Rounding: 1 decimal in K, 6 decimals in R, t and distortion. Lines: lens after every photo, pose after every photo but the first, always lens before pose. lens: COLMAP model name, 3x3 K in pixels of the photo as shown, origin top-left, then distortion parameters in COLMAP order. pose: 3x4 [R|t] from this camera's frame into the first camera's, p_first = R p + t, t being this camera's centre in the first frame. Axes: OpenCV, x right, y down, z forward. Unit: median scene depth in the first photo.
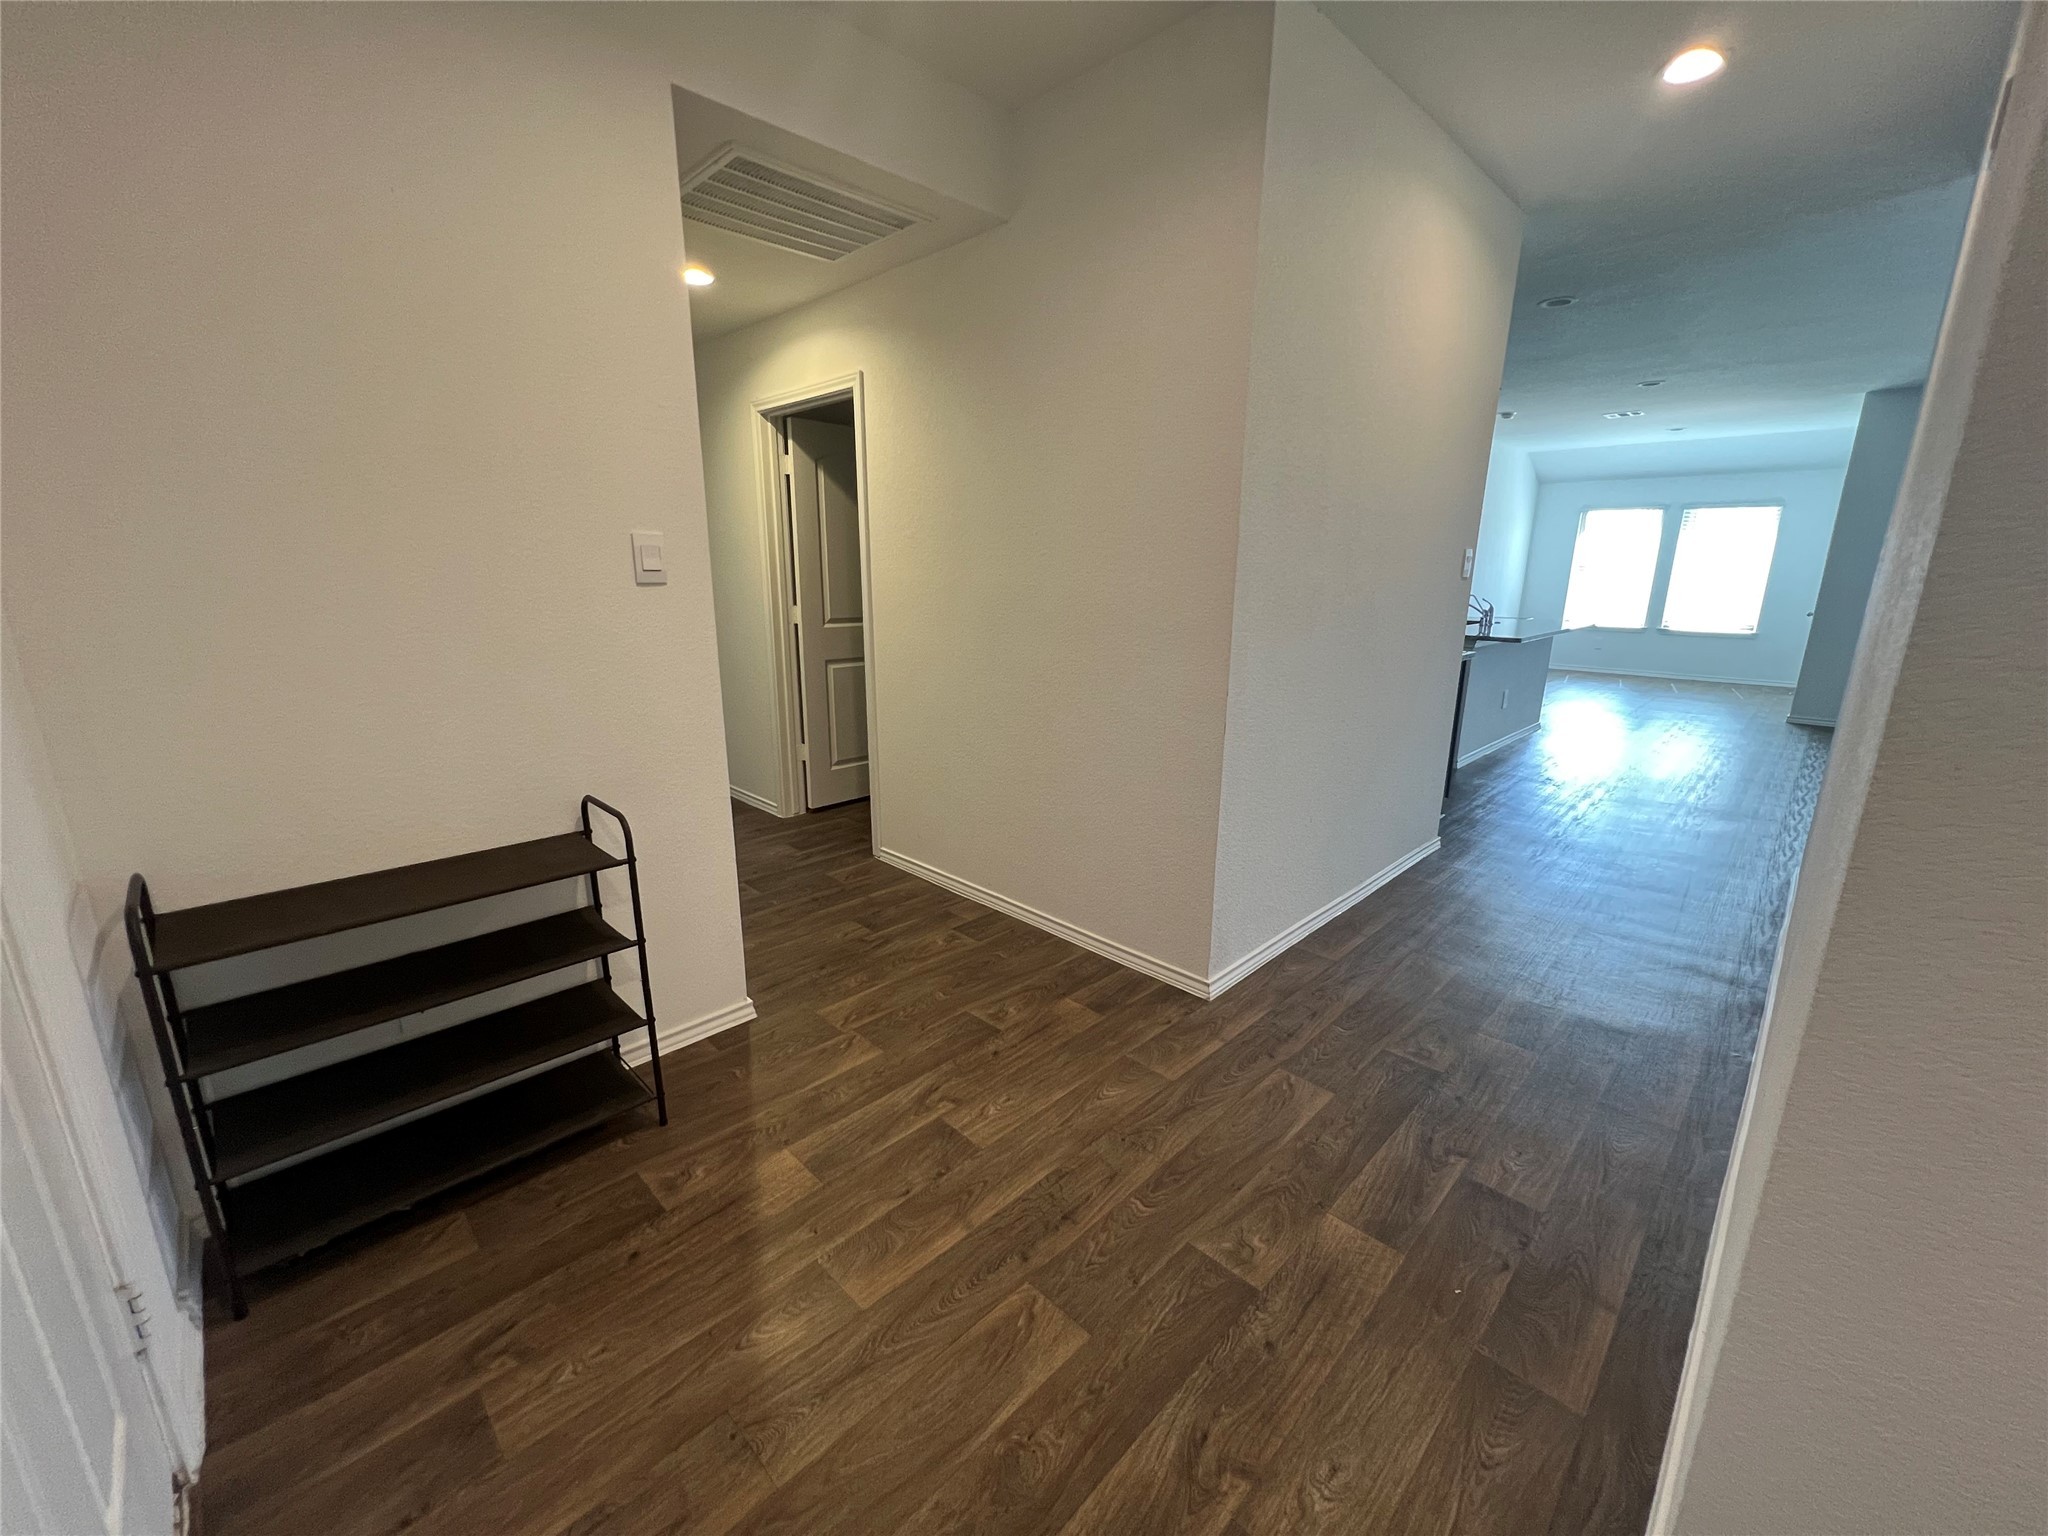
lens RADIAL K [[808.5, 0, 1015.6], [0, 808.5, 766.6], [0, 0, 1]] dist [-0.008264, 0.000396]
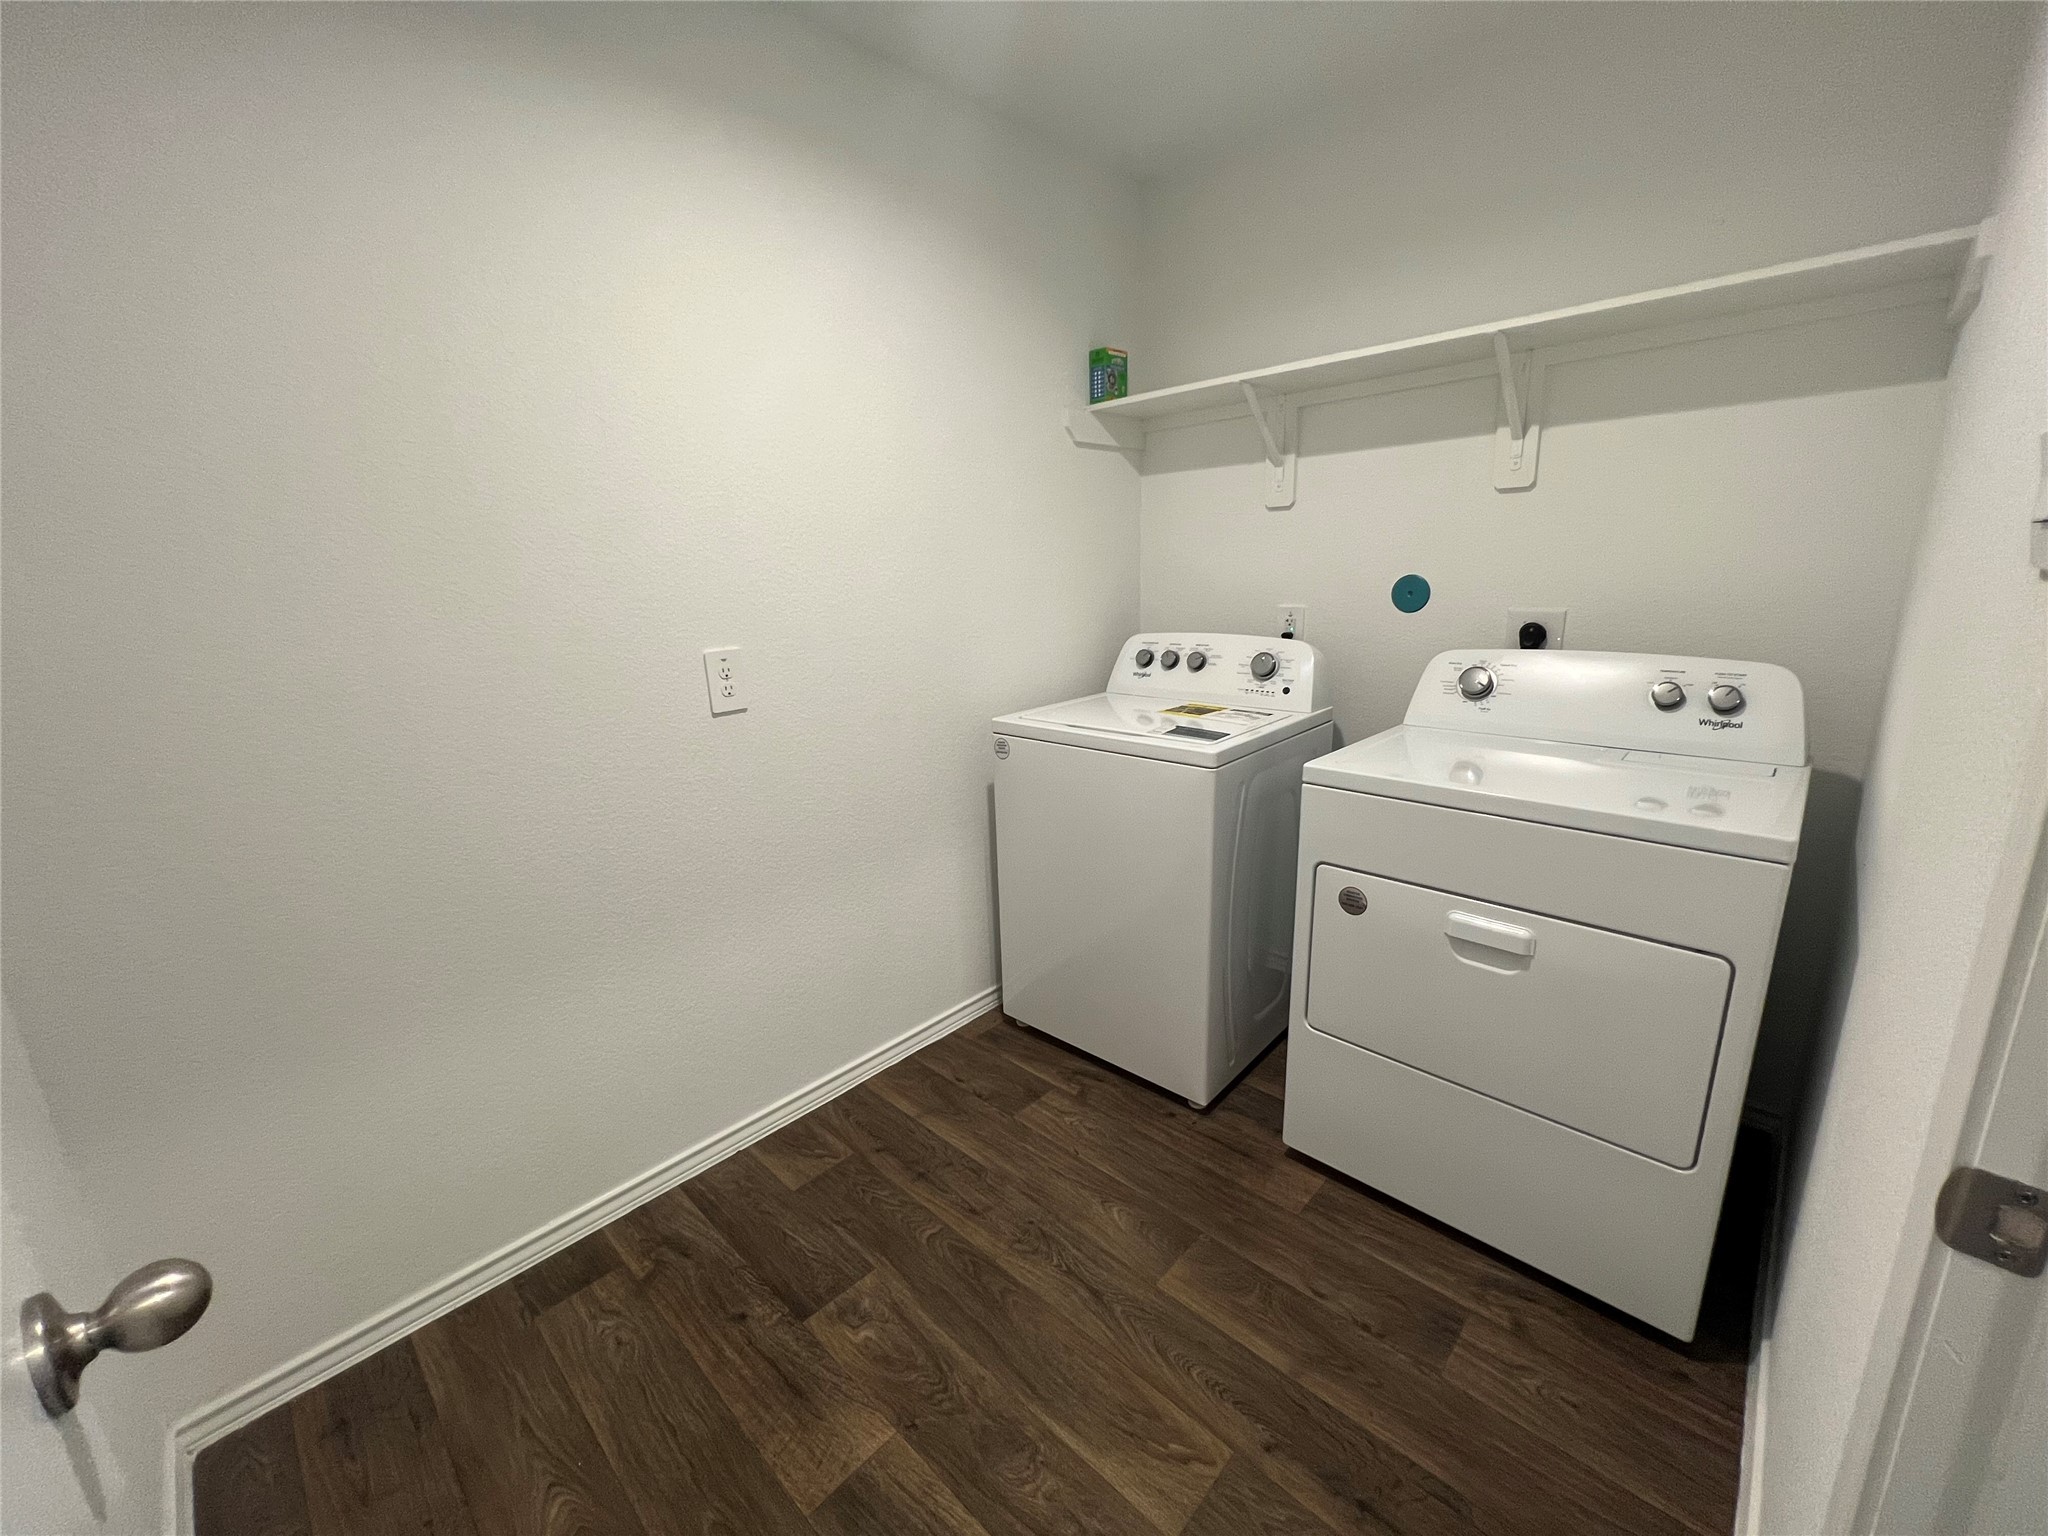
lens RADIAL K [[835.0, 0, 1024.0], [0, 835.0, 768.0], [0, 0, 1]] dist [0.021339, -0.000064]
pose [[0.022352, 0.239469, -0.970647, 0.796333], [-0.189764, 0.954255, 0.231055, -0.185095], [0.981575, 0.179029, 0.066772, 0.758799]]
